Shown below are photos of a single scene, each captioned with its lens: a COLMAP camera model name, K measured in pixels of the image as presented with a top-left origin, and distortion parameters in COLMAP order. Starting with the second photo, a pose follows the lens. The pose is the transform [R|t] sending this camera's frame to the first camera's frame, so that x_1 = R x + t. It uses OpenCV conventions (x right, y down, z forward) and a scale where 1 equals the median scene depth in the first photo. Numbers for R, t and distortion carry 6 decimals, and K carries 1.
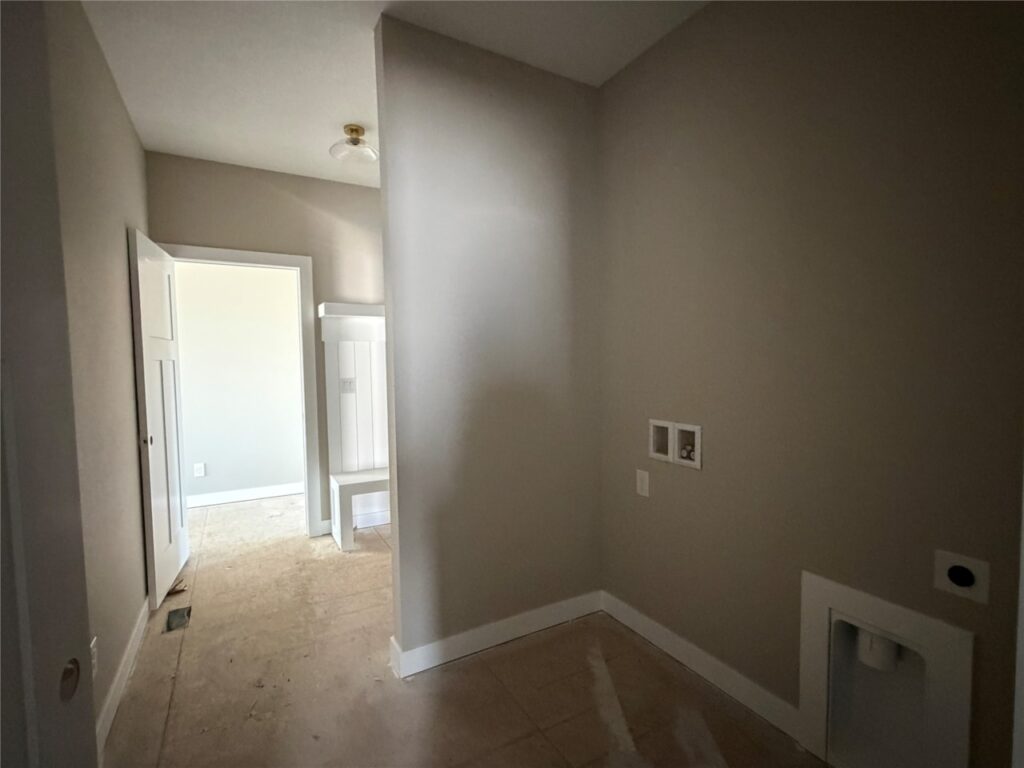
lens RADIAL K [[486.7, 0, 512.7], [0, 486.7, 385.4], [0, 0, 1]] dist [0.002742, 0.000655]
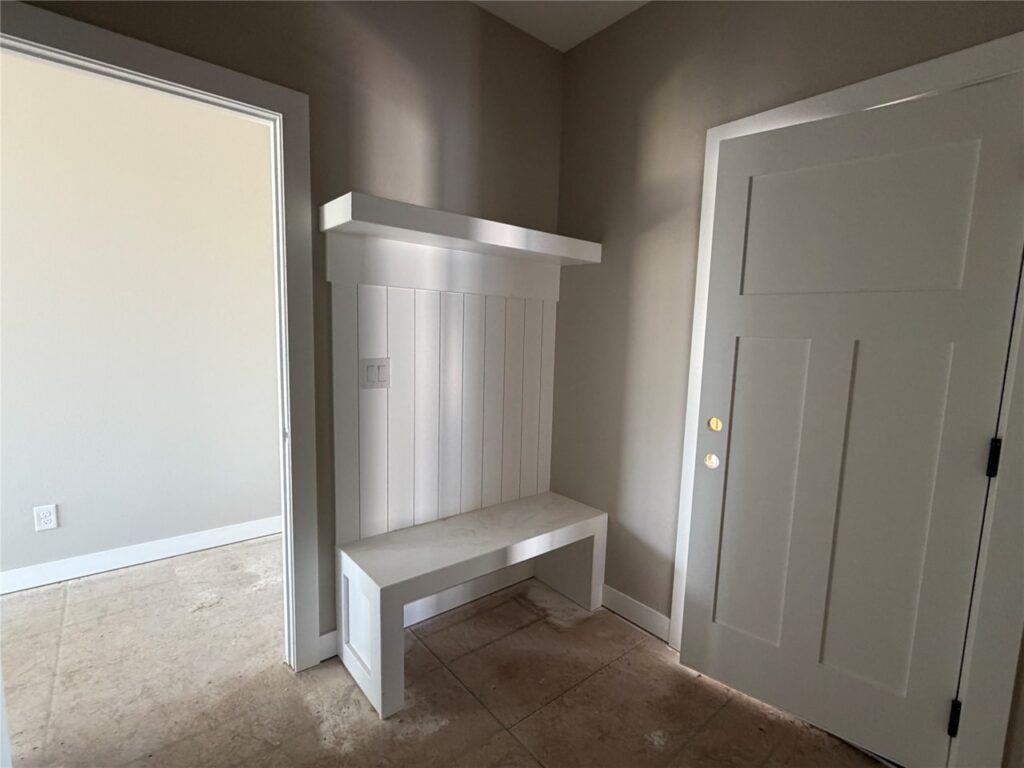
lens RADIAL K [[486.7, 0, 511.6], [0, 486.7, 384.4], [0, 0, 1]] dist [0.002742, 0.000655]
pose [[0.983680, 0.018853, 0.178938, -0.292911], [-0.029710, 0.997863, 0.058193, -0.022273], [-0.177459, -0.062560, 0.982138, 0.481031]]
